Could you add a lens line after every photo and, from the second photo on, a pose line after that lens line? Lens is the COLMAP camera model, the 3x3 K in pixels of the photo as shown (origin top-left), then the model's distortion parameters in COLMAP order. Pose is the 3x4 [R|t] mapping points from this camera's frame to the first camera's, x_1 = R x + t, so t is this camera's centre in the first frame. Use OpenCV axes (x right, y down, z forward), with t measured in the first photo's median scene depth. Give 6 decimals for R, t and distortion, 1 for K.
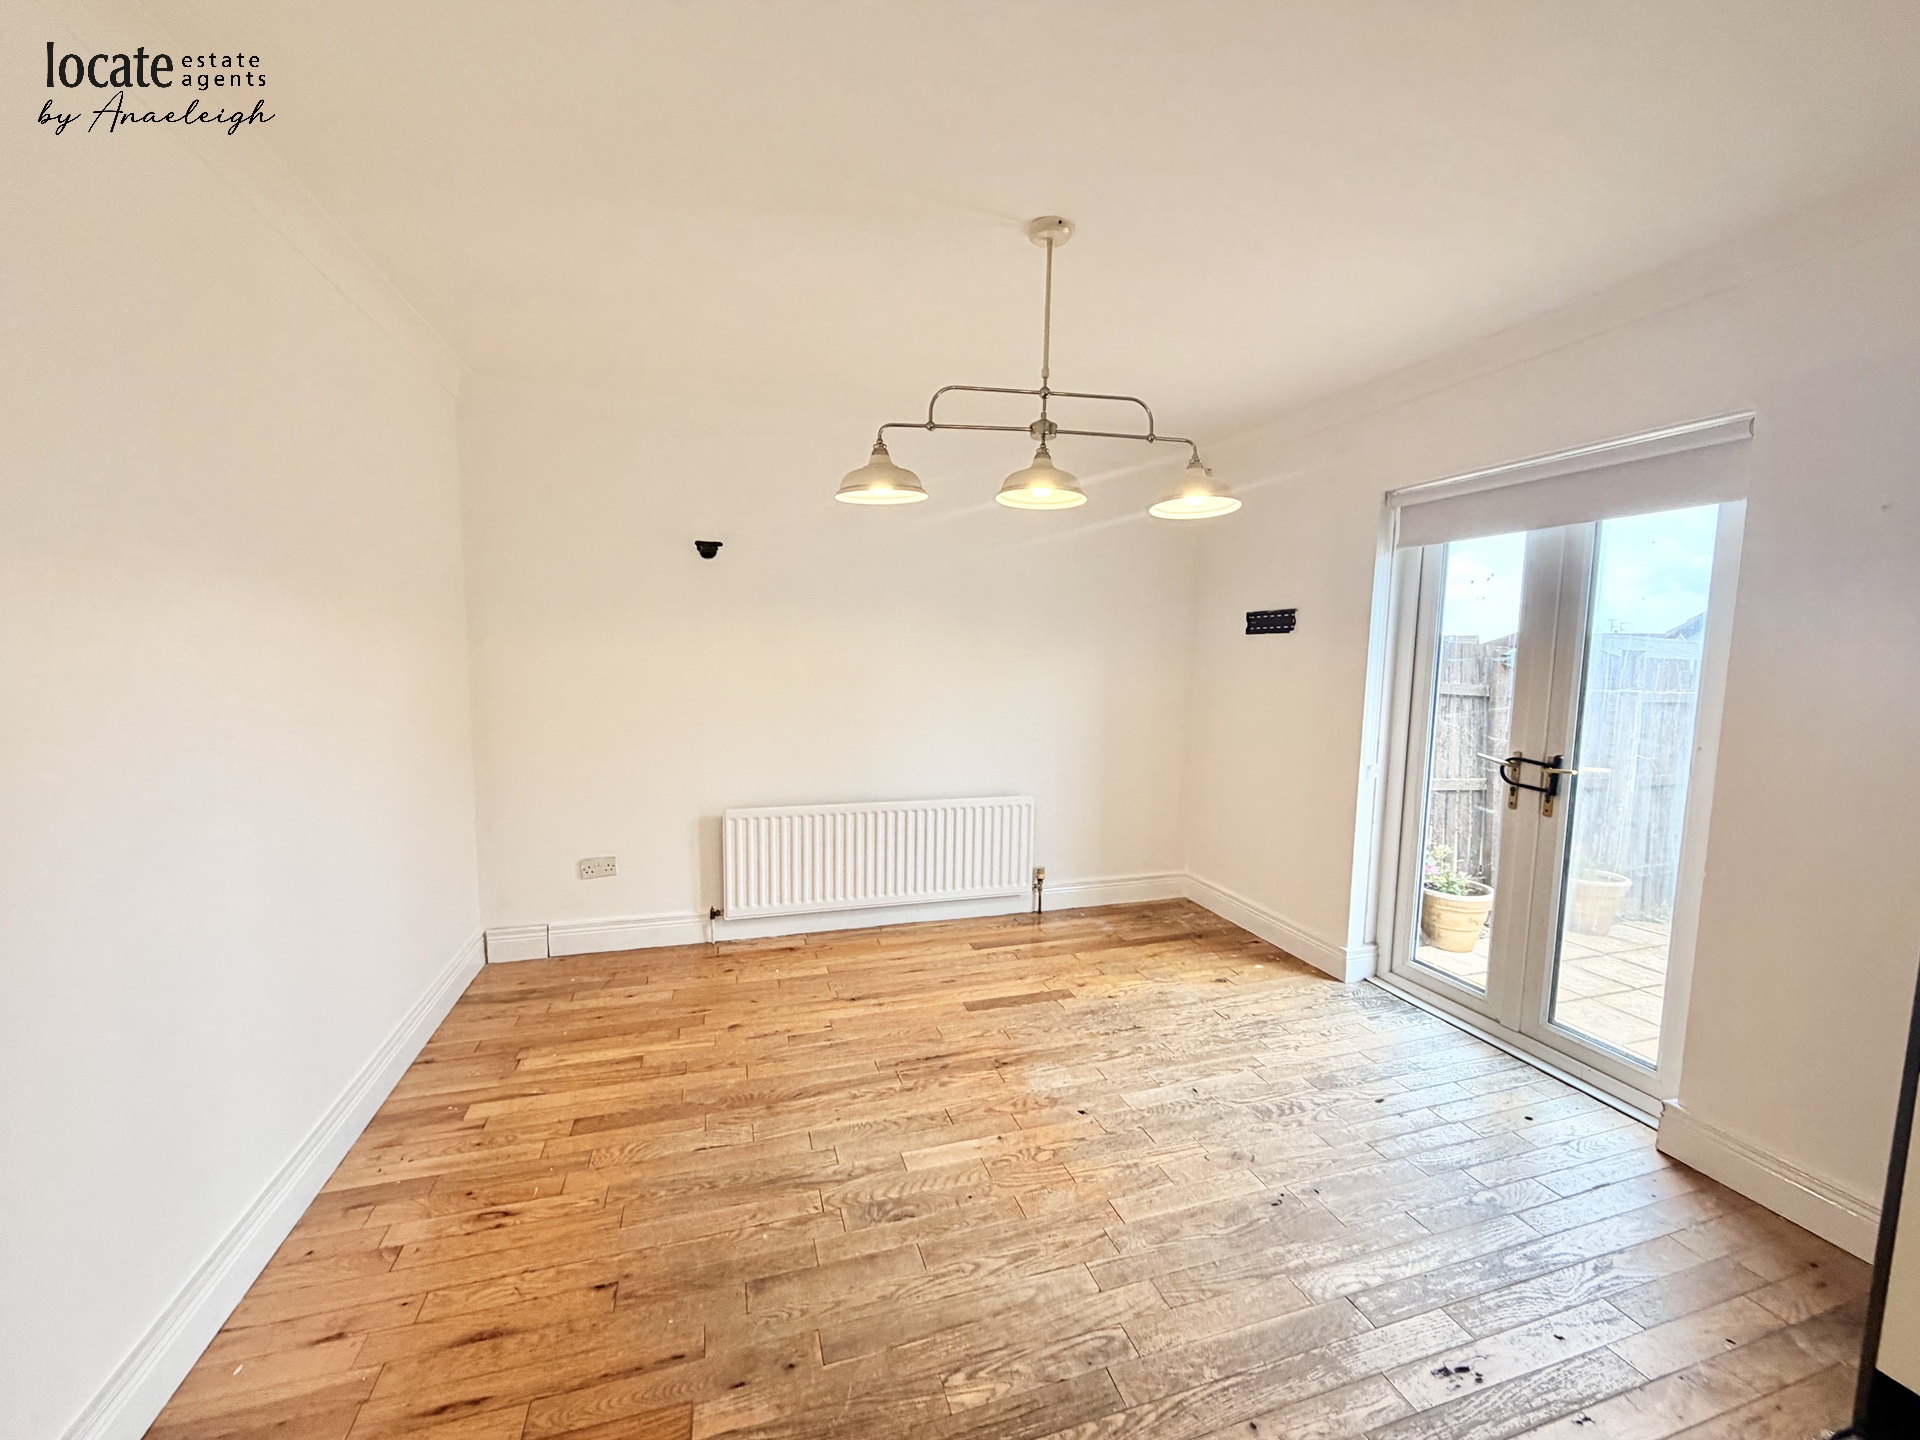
lens RADIAL K [[766.1, 0, 950.6], [0, 766.1, 726.9], [0, 0, 1]] dist [-0.000604, 0.000386]
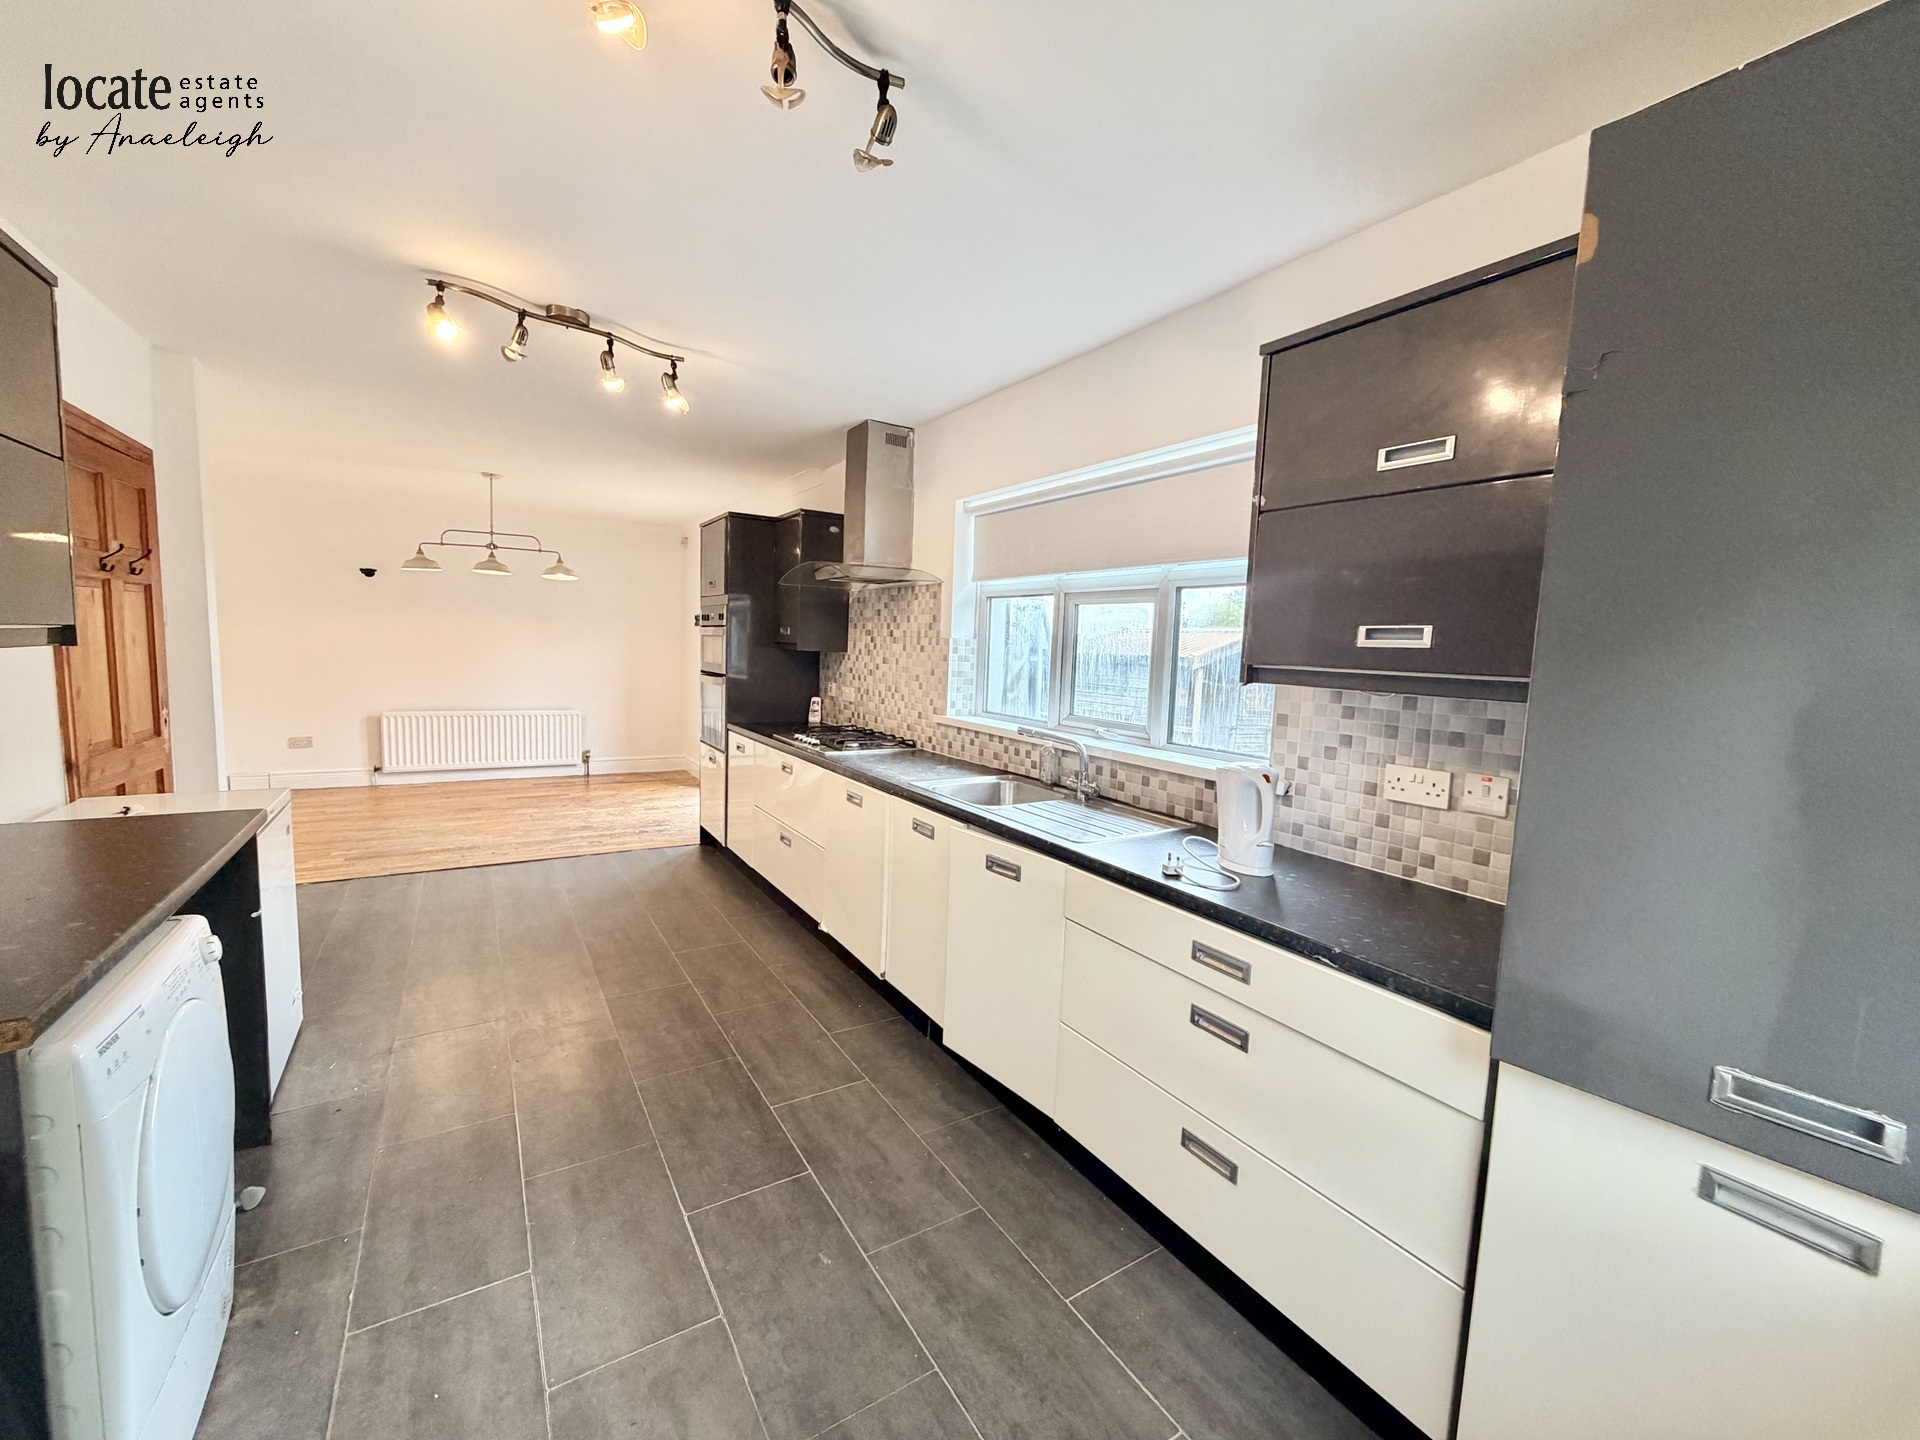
lens RADIAL K [[766.1, 0, 952.1], [0, 766.1, 724.9], [0, 0, 1]] dist [-0.000604, 0.000386]
pose [[0.965955, -0.003353, 0.258689, 0.836435], [0.001299, 0.999966, 0.008110, 0.186709], [-0.258707, -0.007498, 0.965927, -1.720688]]
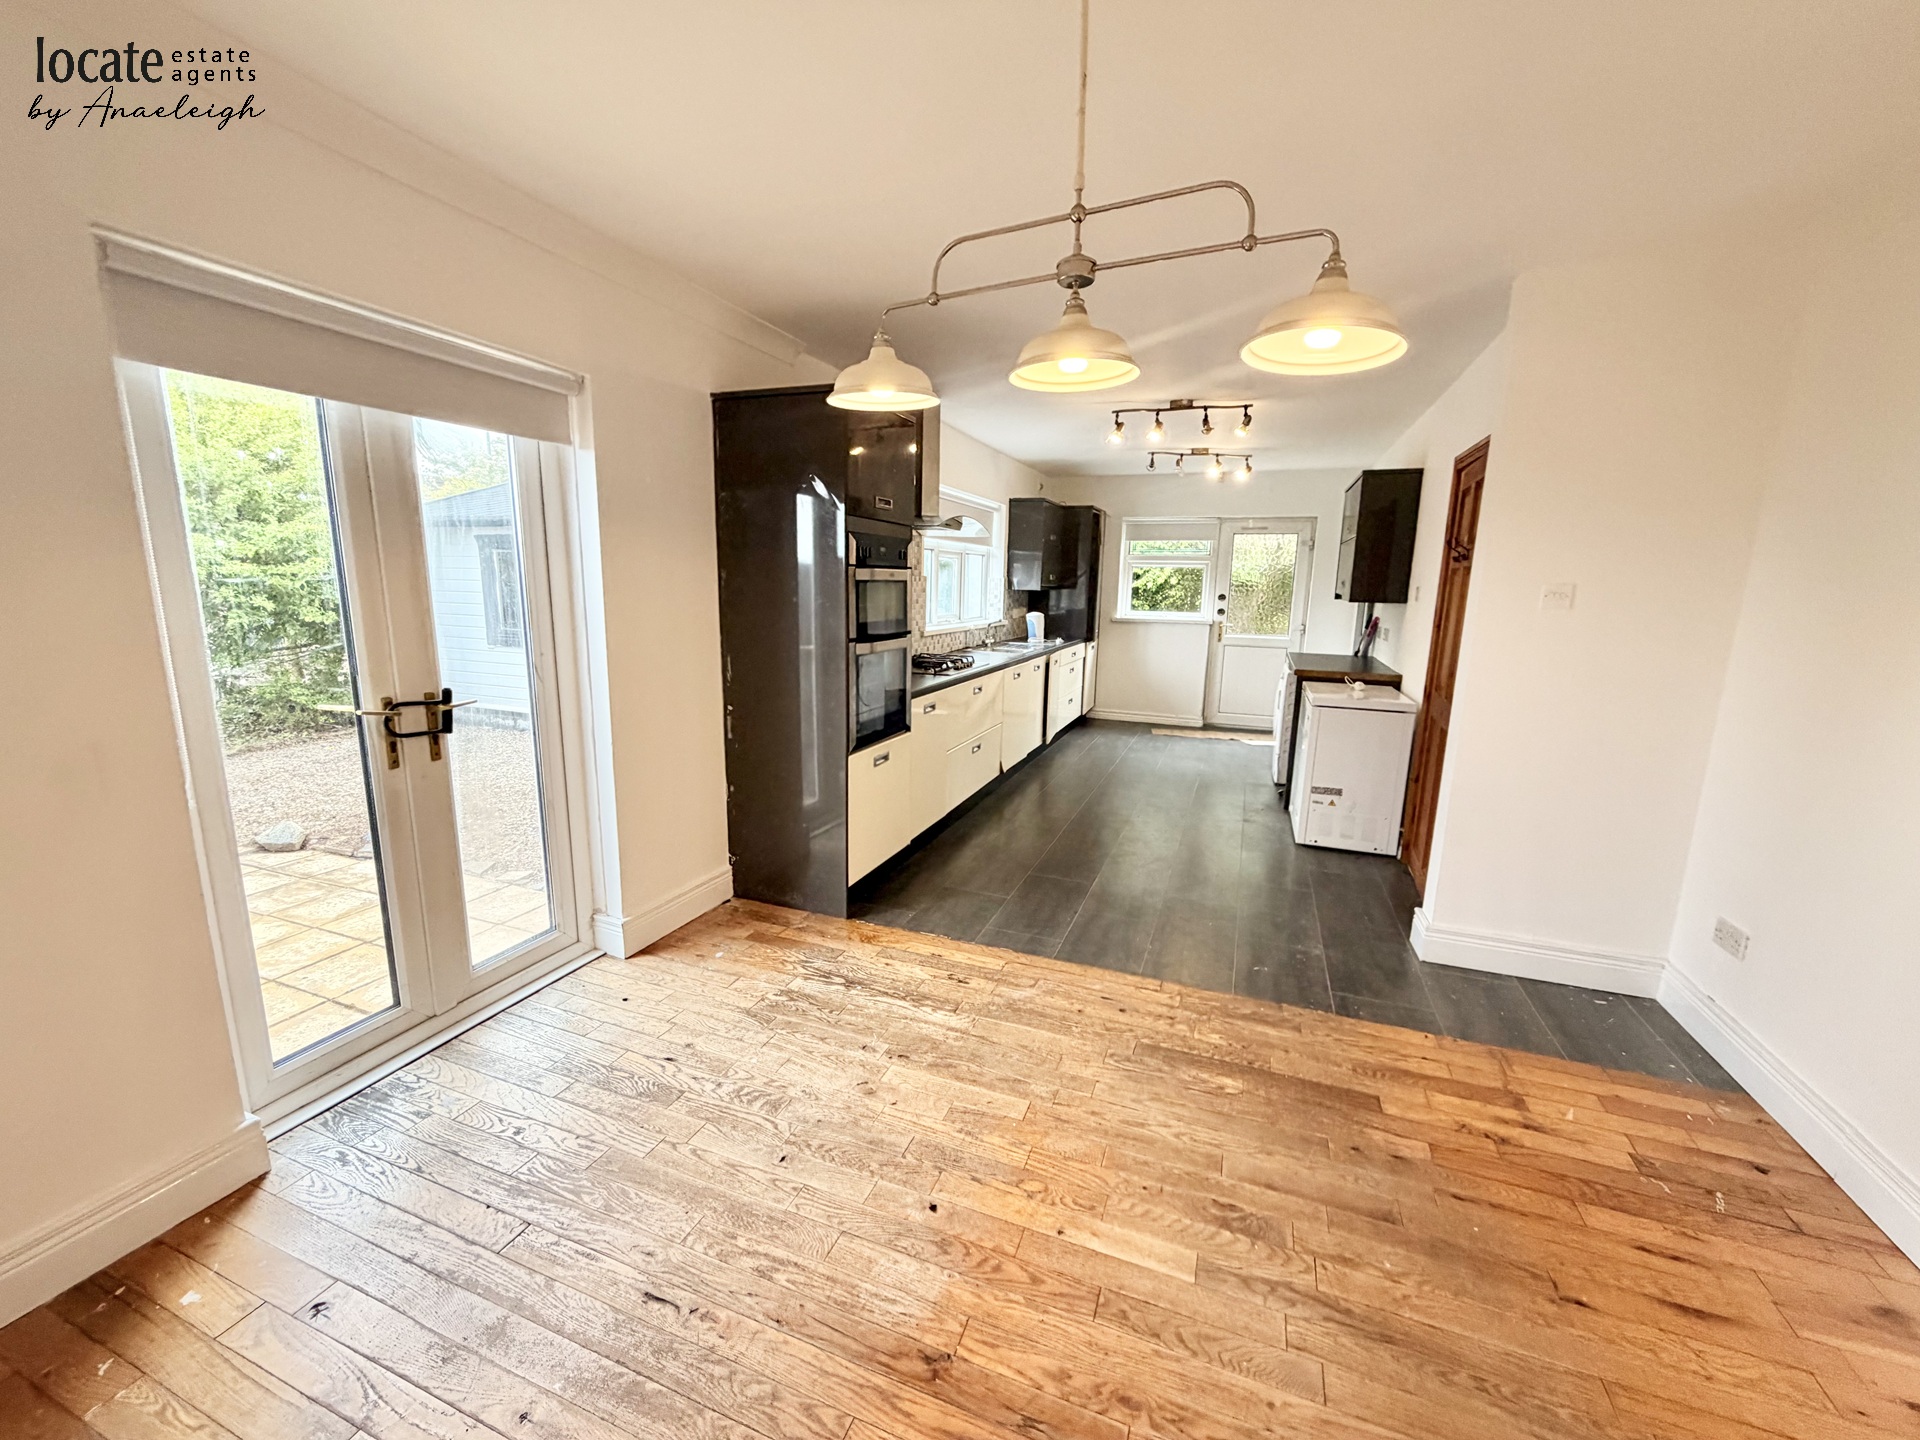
lens RADIAL K [[766.1, 0, 954.3], [0, 766.1, 723.4], [0, 0, 1]] dist [-0.000604, 0.000386]
pose [[-0.781847, -0.145752, 0.606194, -0.229433], [0.030814, 0.962069, 0.271060, -0.158483], [-0.622708, 0.230607, -0.747700, 1.424128]]
